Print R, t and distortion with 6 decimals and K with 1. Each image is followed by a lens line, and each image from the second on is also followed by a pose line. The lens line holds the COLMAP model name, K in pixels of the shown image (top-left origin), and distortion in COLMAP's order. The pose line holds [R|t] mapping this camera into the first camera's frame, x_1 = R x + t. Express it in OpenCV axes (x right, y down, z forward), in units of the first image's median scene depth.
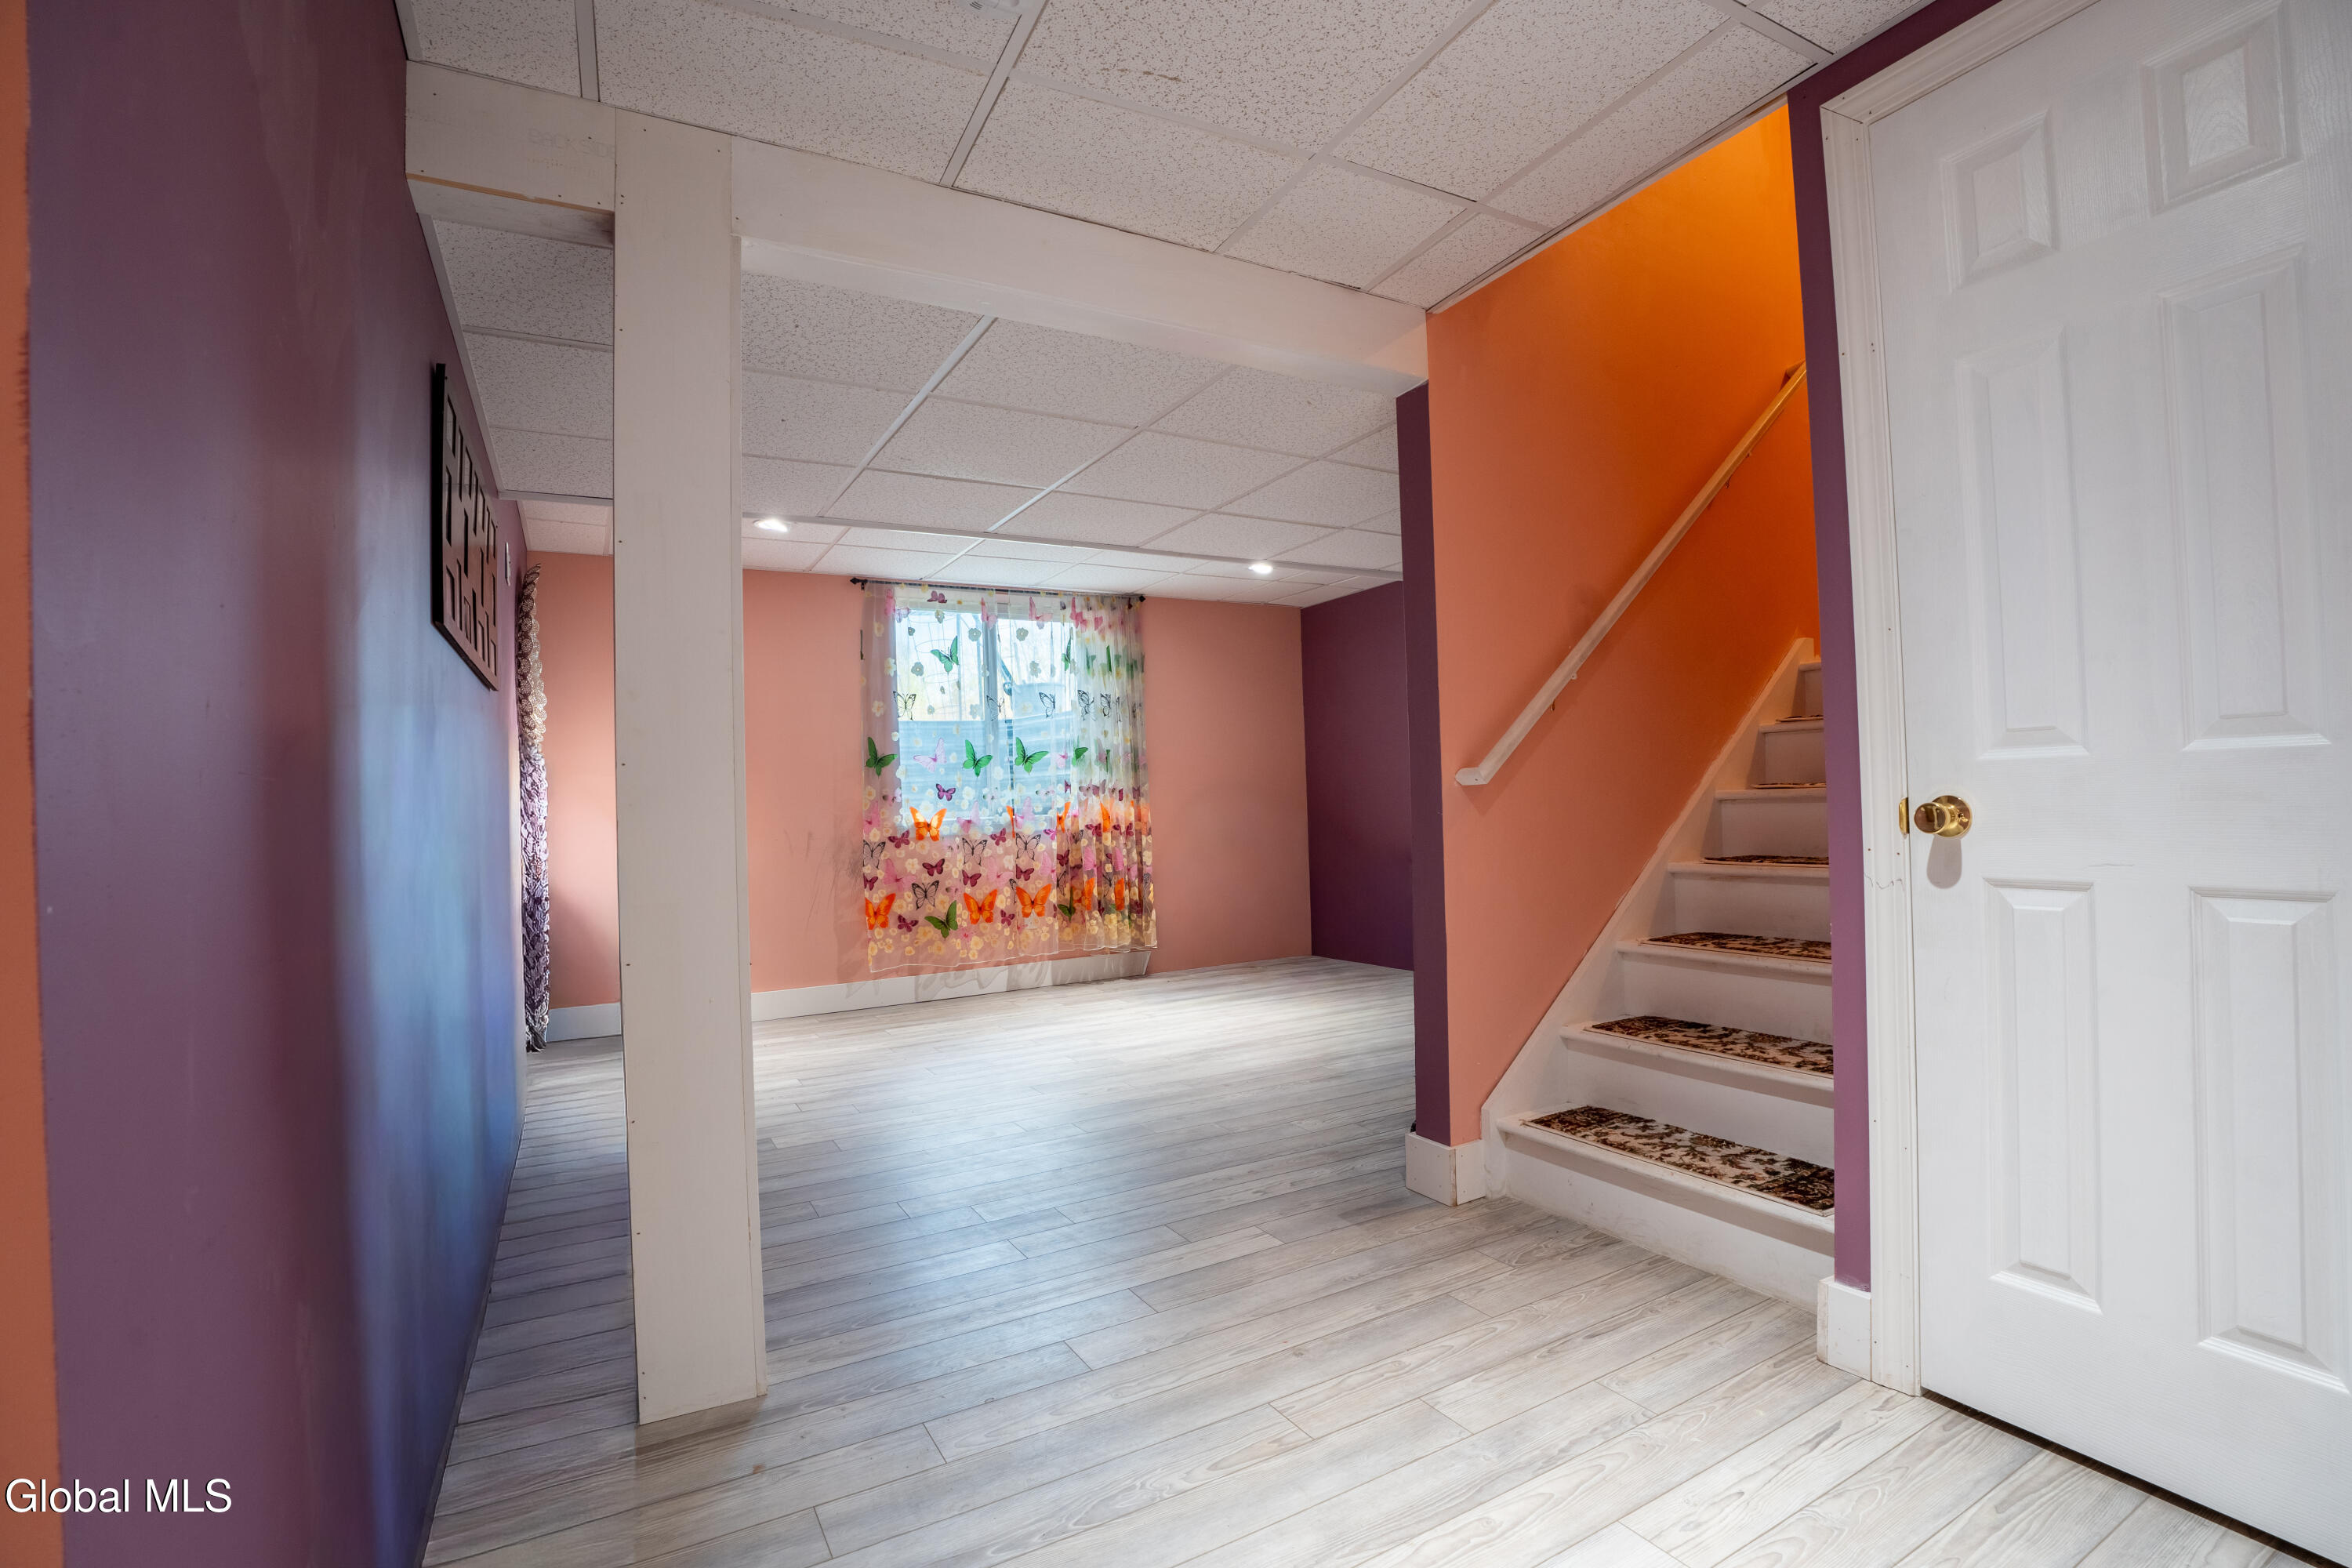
lens RADIAL K [[1080.3, 0, 1188.6], [0, 1080.3, 787.3], [0, 0, 1]] dist [-0.002856, -0.000350]
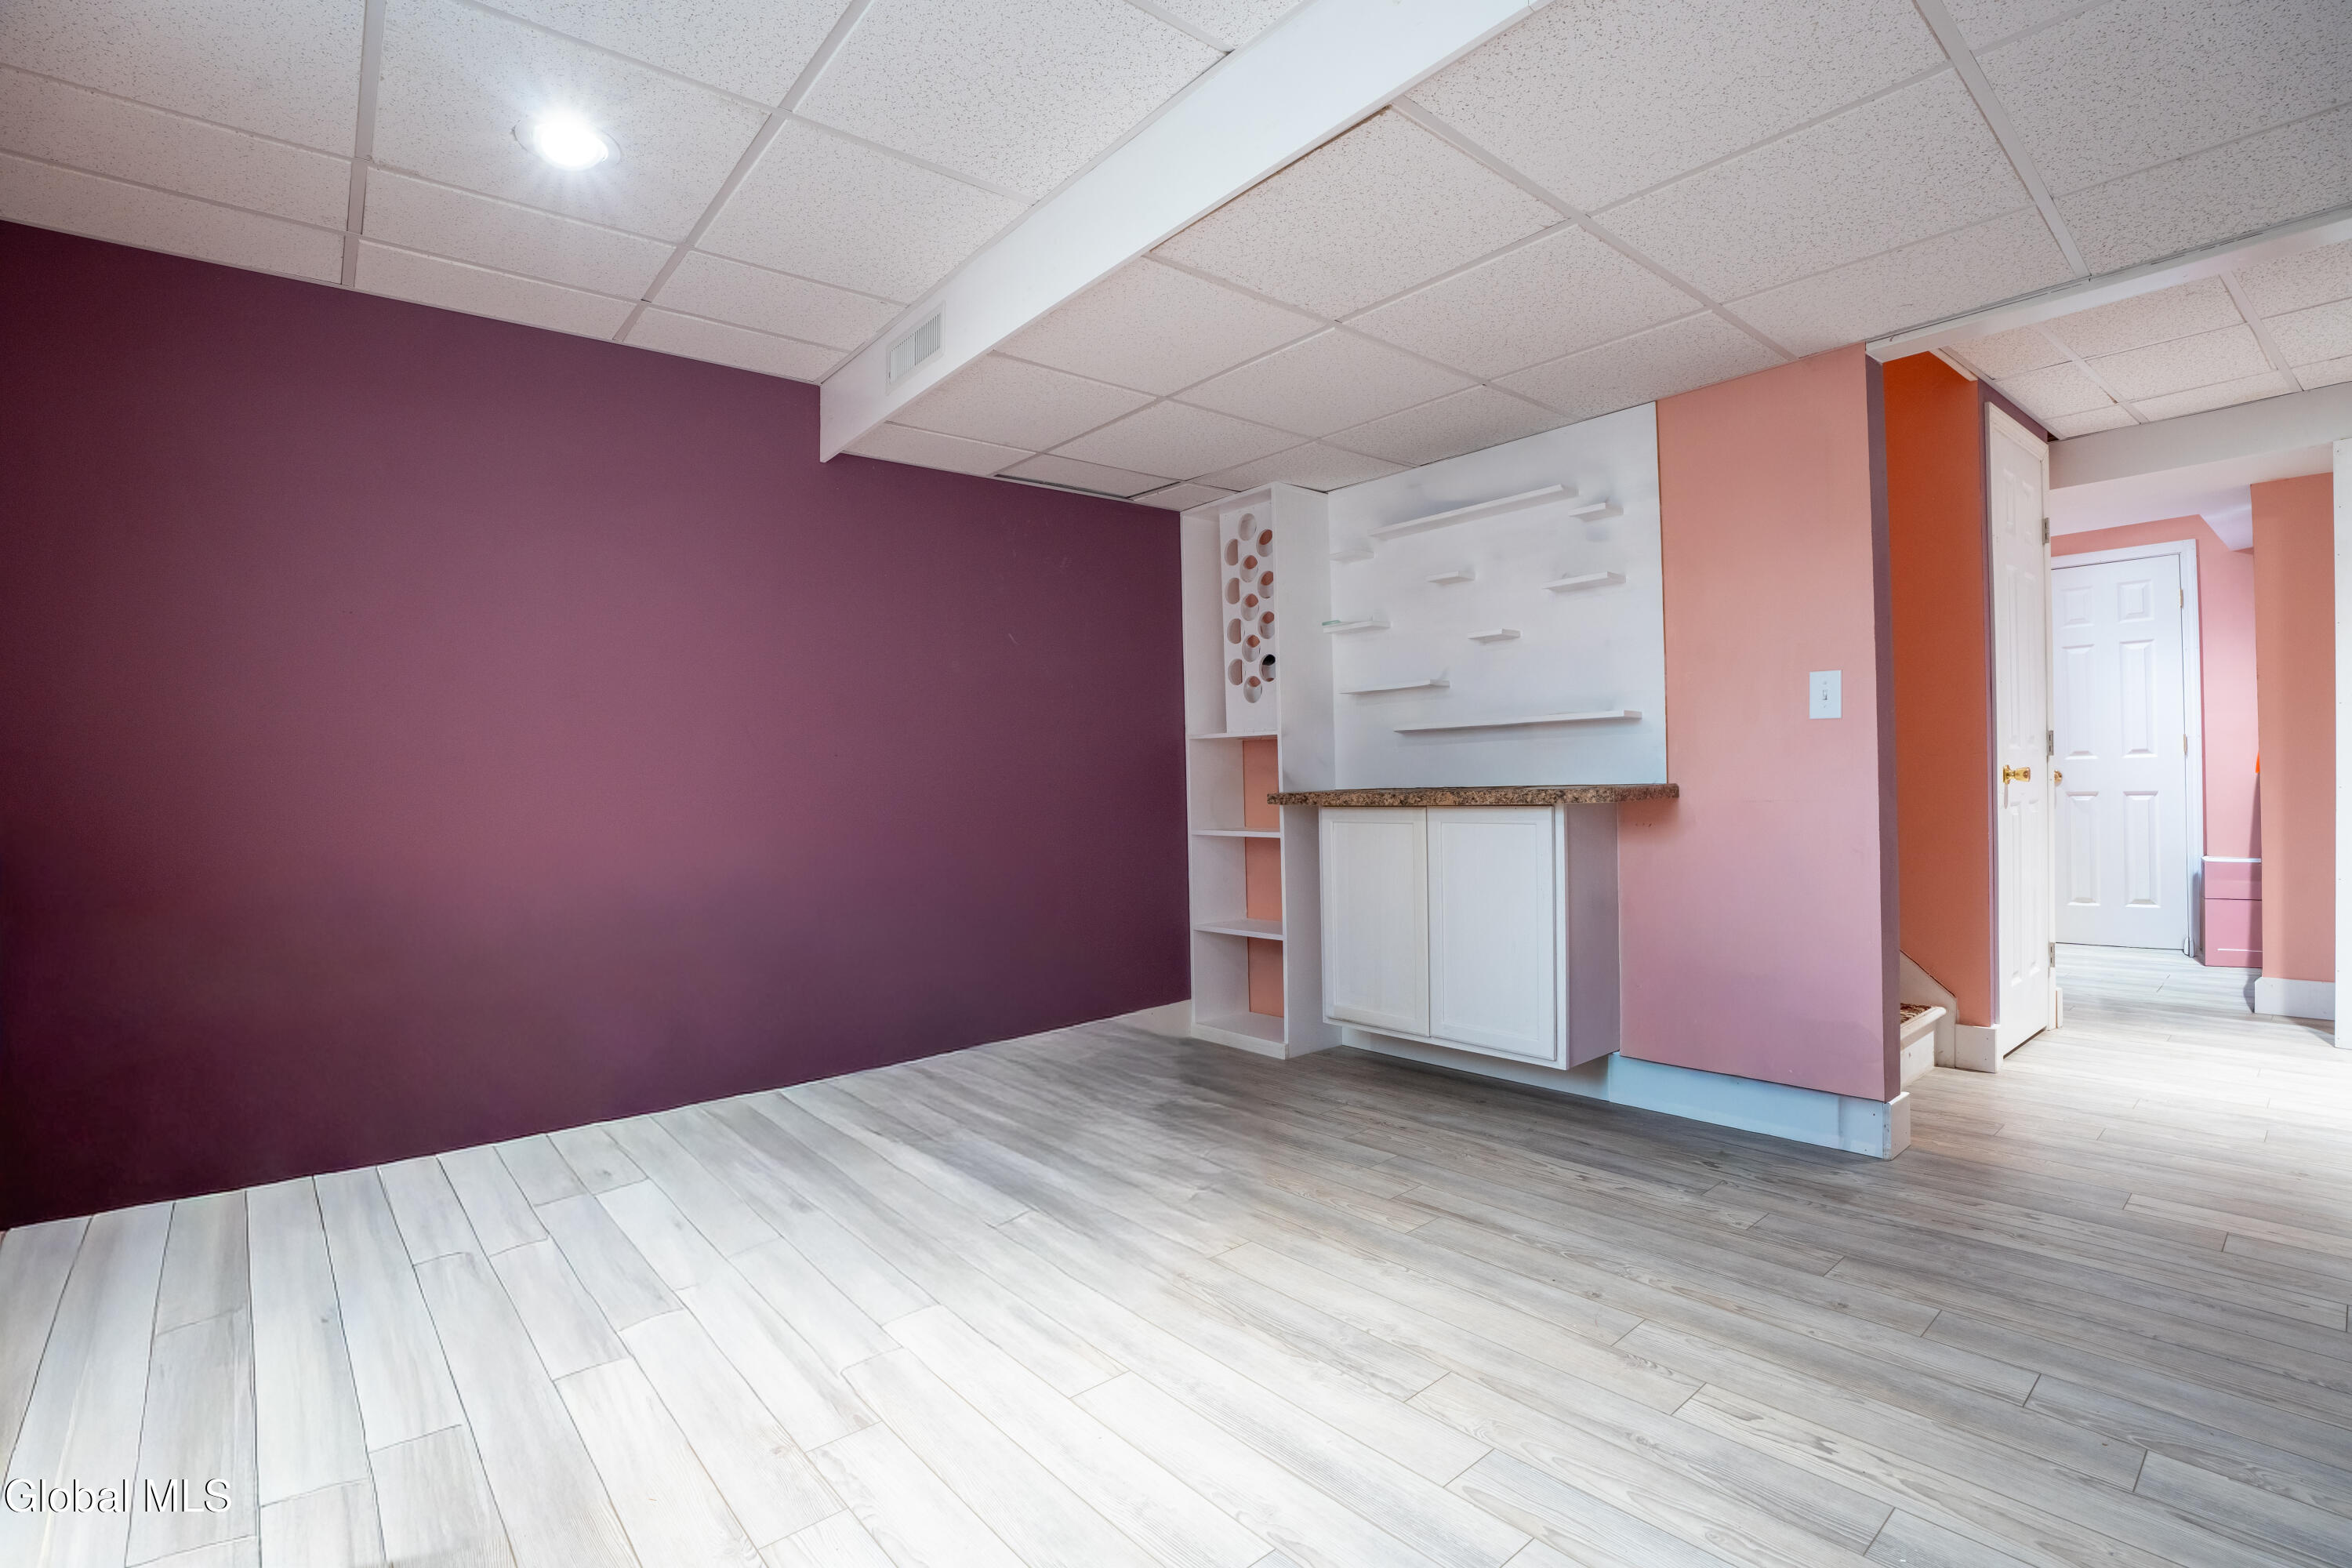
lens RADIAL K [[1080.3, 0, 1188.7], [0, 1080.3, 793.7], [0, 0, 1]] dist [-0.002856, -0.000350]
pose [[-0.222161, 0.027680, 0.974617, -0.590592], [0.008128, 0.999615, -0.026537, 0.050073], [-0.974976, 0.002026, -0.222301, 1.720684]]
